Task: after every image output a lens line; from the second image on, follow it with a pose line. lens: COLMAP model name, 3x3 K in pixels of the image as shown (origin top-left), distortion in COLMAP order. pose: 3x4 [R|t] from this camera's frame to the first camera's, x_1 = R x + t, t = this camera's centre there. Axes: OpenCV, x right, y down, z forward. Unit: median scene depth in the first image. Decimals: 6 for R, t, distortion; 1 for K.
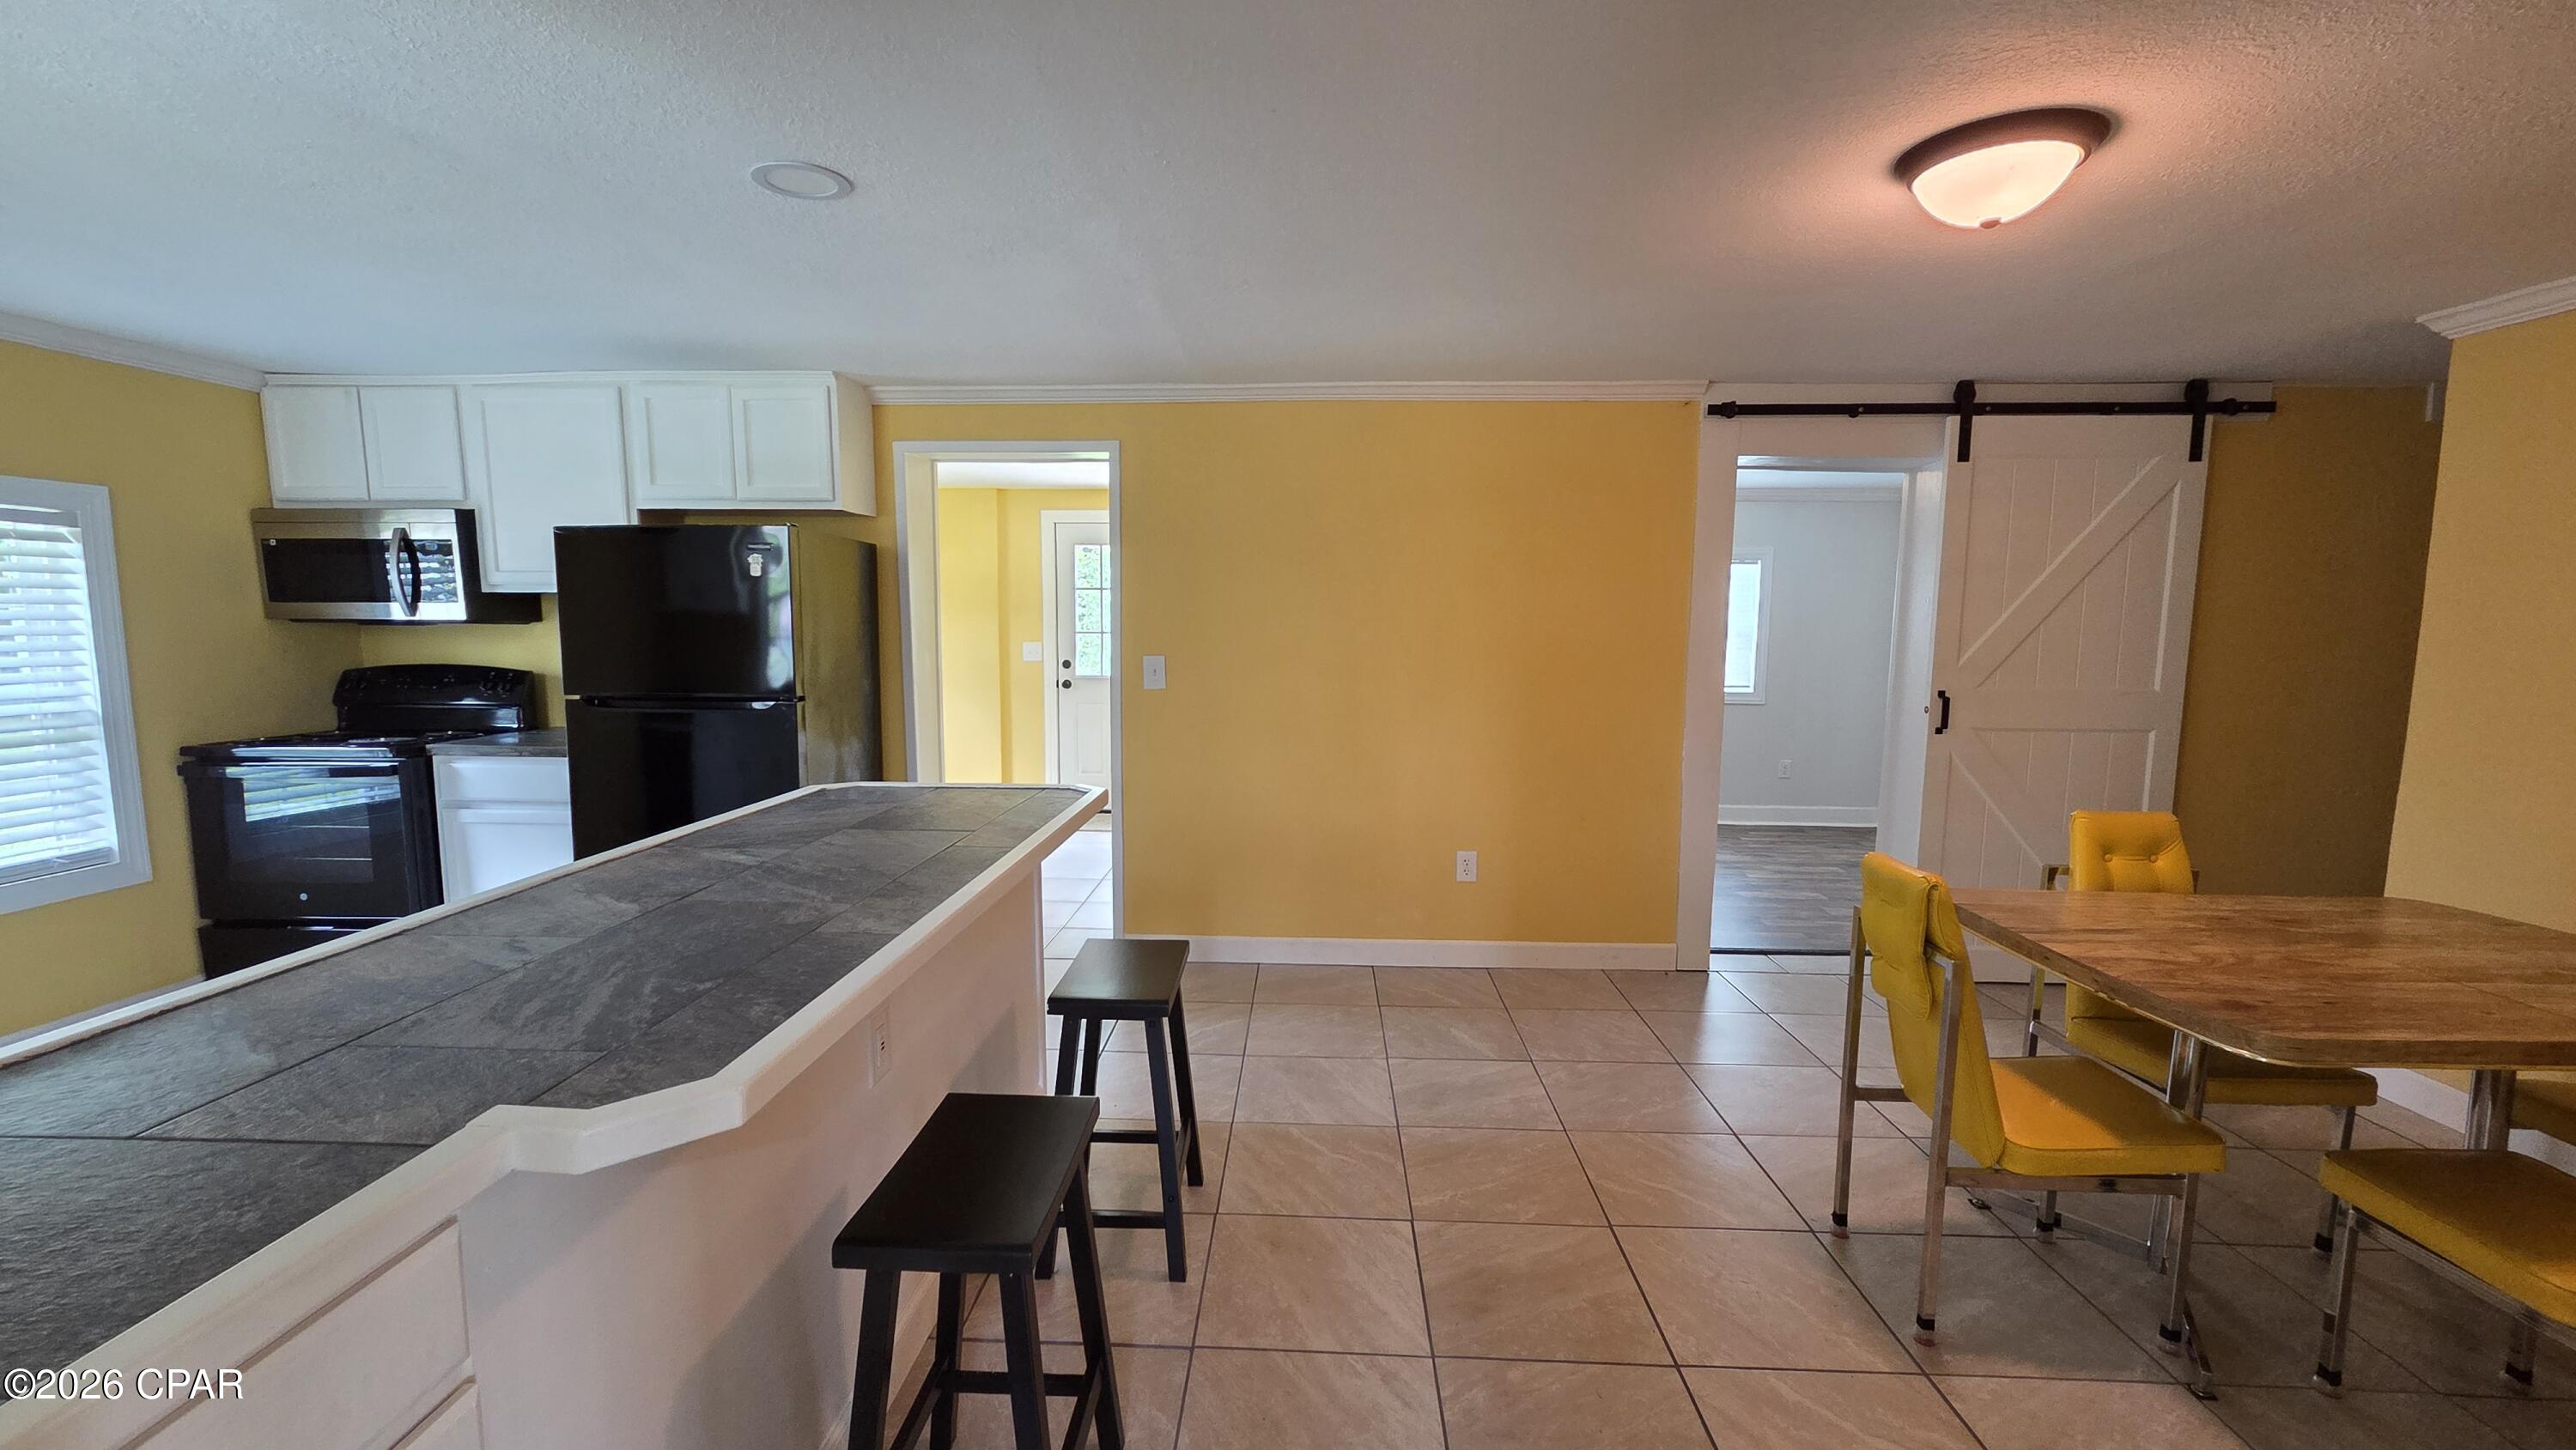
lens RADIAL K [[1047.9, 0, 1272.3], [0, 1047.9, 739.5], [0, 0, 1]] dist [-0.004654, -0.000534]
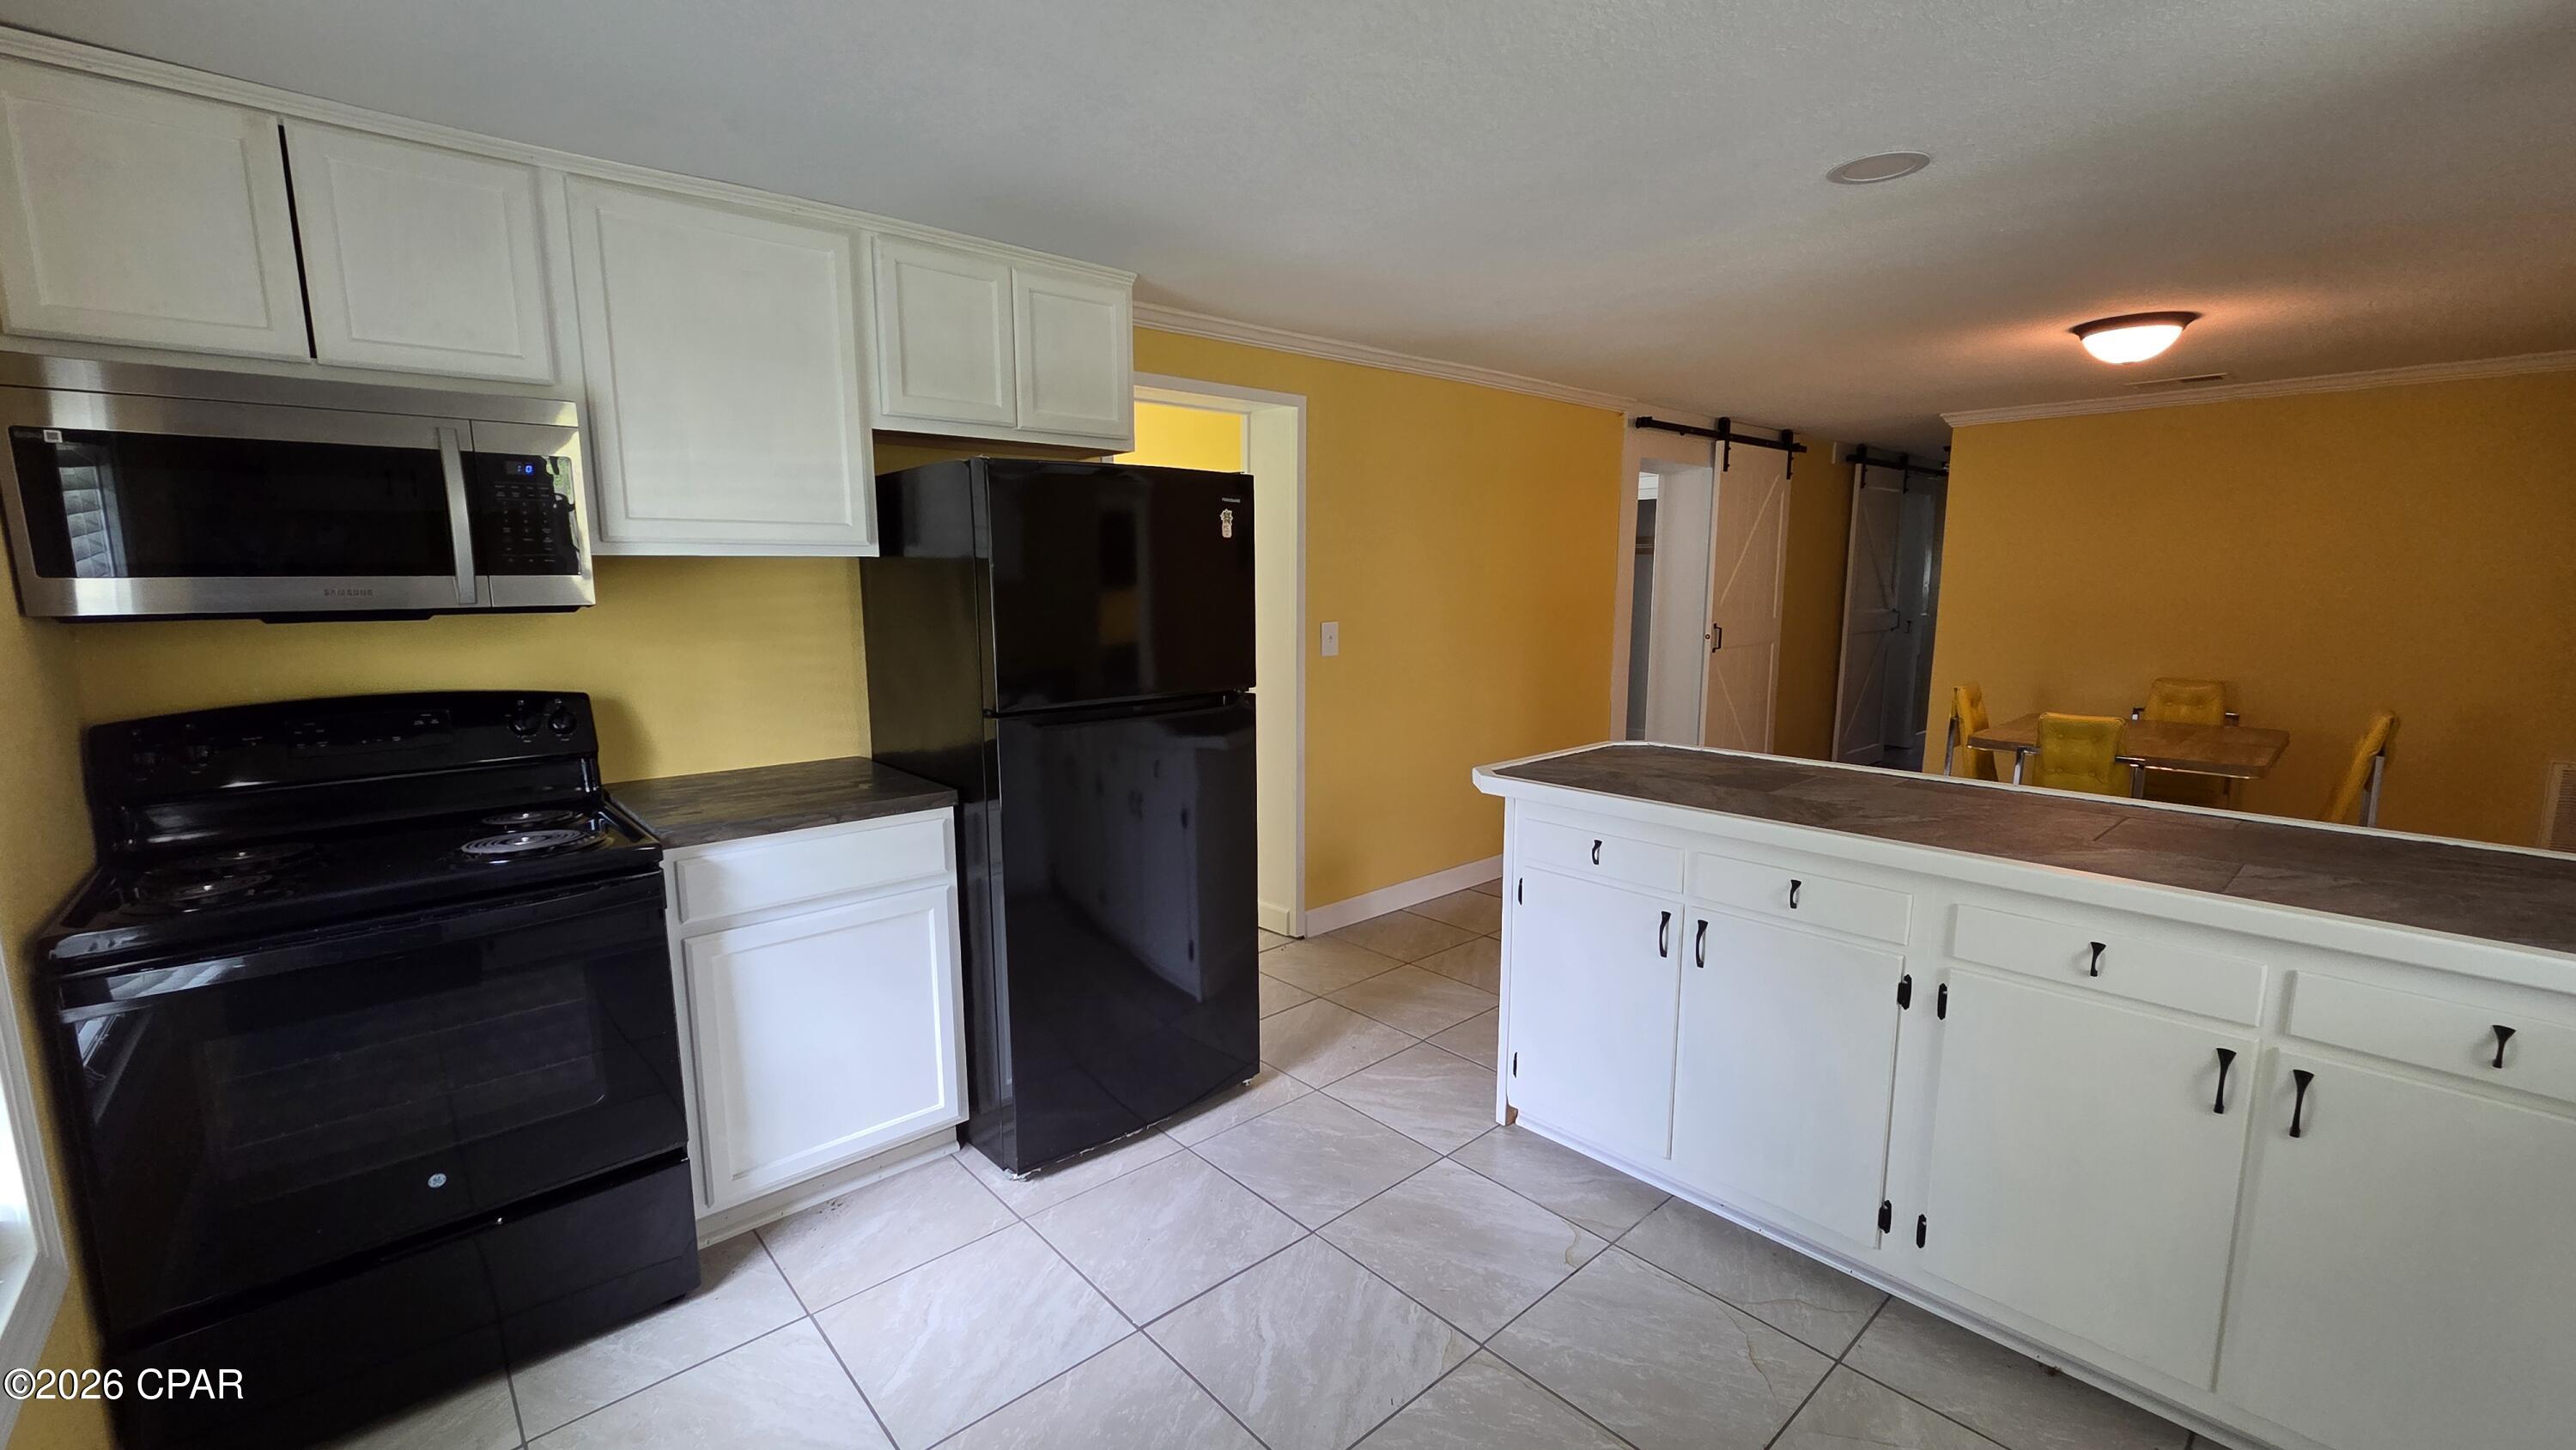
lens RADIAL K [[1047.9, 0, 1239.6], [0, 1047.9, 733.6], [0, 0, 1]] dist [-0.004654, -0.000534]
pose [[0.729827, -0.111773, 0.674432, -0.916385], [0.086606, 0.993712, 0.070967, -0.057353], [-0.678124, 0.006616, 0.734918, 0.366970]]
